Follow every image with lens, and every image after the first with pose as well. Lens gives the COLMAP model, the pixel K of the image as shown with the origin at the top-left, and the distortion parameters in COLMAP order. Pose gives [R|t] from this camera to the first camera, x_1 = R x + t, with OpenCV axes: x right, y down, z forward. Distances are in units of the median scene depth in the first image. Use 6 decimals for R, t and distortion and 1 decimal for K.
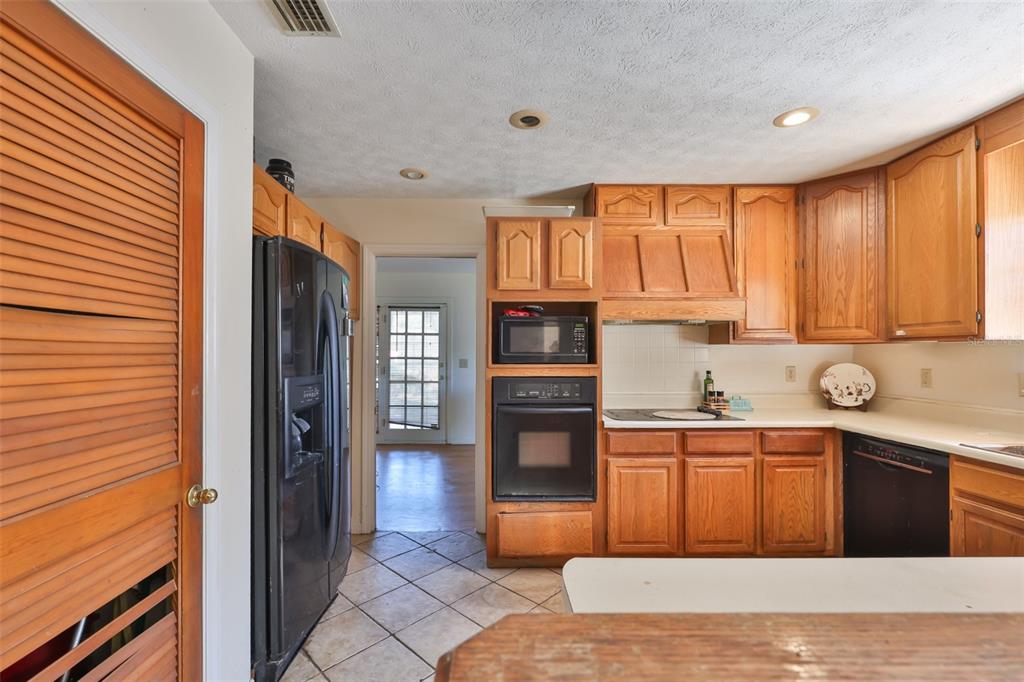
lens RADIAL K [[441.7, 0, 505.0], [0, 441.7, 348.9], [0, 0, 1]] dist [-0.001465, -0.000280]
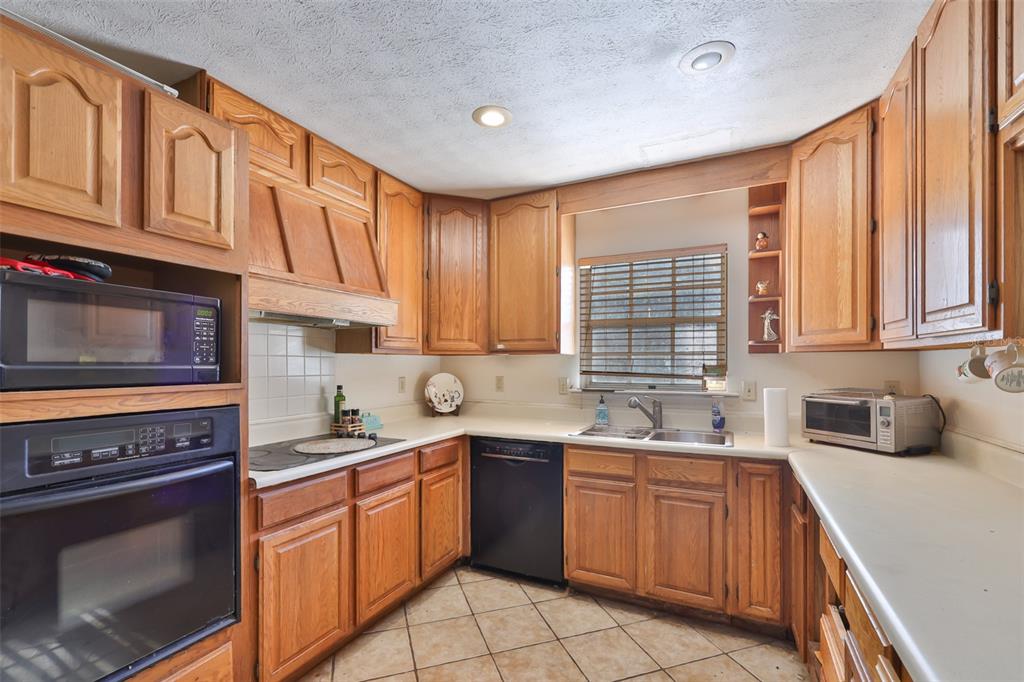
lens RADIAL K [[441.7, 0, 507.7], [0, 441.7, 363.4], [0, 0, 1]] dist [-0.001465, -0.000280]
pose [[0.474902, 0.000397, 0.880038, -0.133241], [-0.007508, 0.999965, 0.003600, 0.004515], [-0.880006, -0.008317, 0.474889, 0.410603]]
